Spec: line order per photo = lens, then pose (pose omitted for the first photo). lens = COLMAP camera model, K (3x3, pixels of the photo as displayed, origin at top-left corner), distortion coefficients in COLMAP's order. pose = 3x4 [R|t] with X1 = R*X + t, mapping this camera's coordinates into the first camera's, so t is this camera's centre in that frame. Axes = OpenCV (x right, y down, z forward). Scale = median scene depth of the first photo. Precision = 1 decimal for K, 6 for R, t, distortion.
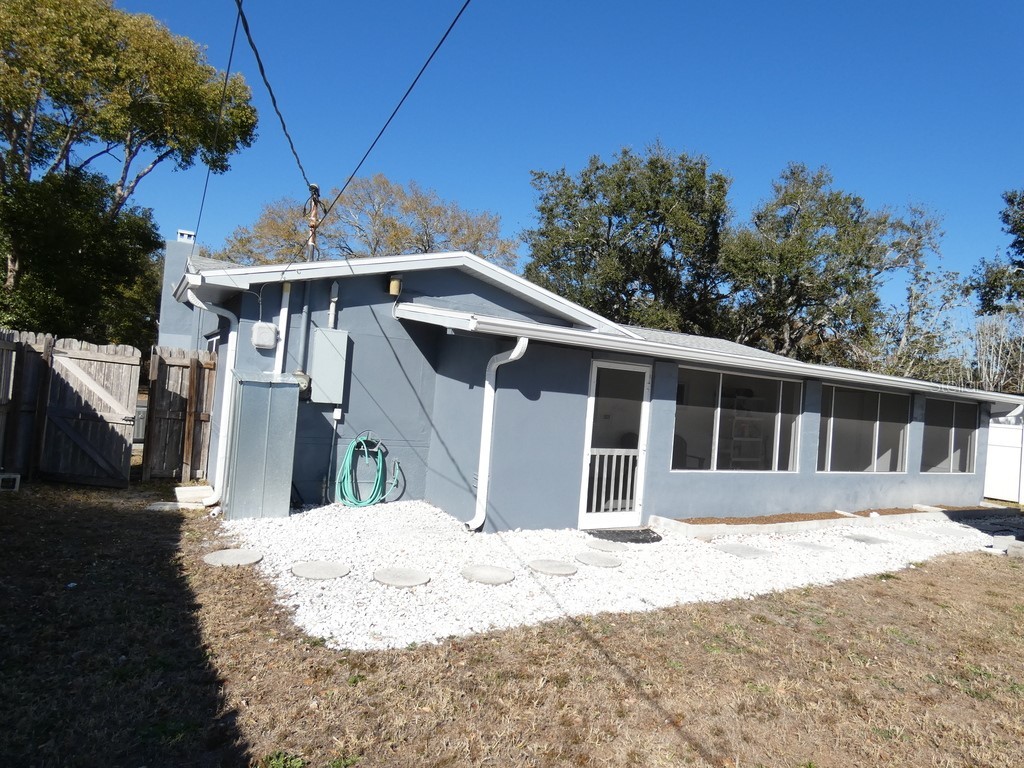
lens RADIAL K [[632.5, 0, 512.3], [0, 632.5, 381.1], [0, 0, 1]] dist [-0.017503, 0.004762]
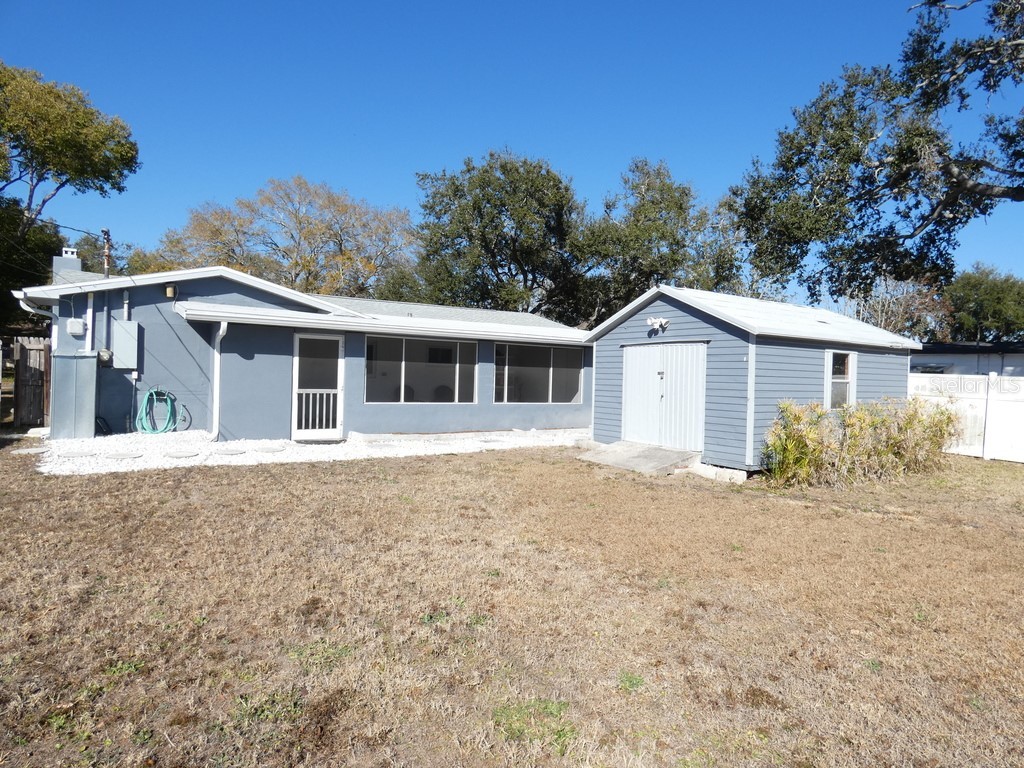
lens RADIAL K [[613.6, 0, 514.5], [0, 613.6, 379.5], [0, 0, 1]] dist [-0.001847, 0.003086]
pose [[0.998411, -0.046439, 0.031933, 0.599083], [0.045323, 0.998366, 0.034802, 0.051490], [-0.033497, -0.033300, 0.998884, -0.536529]]
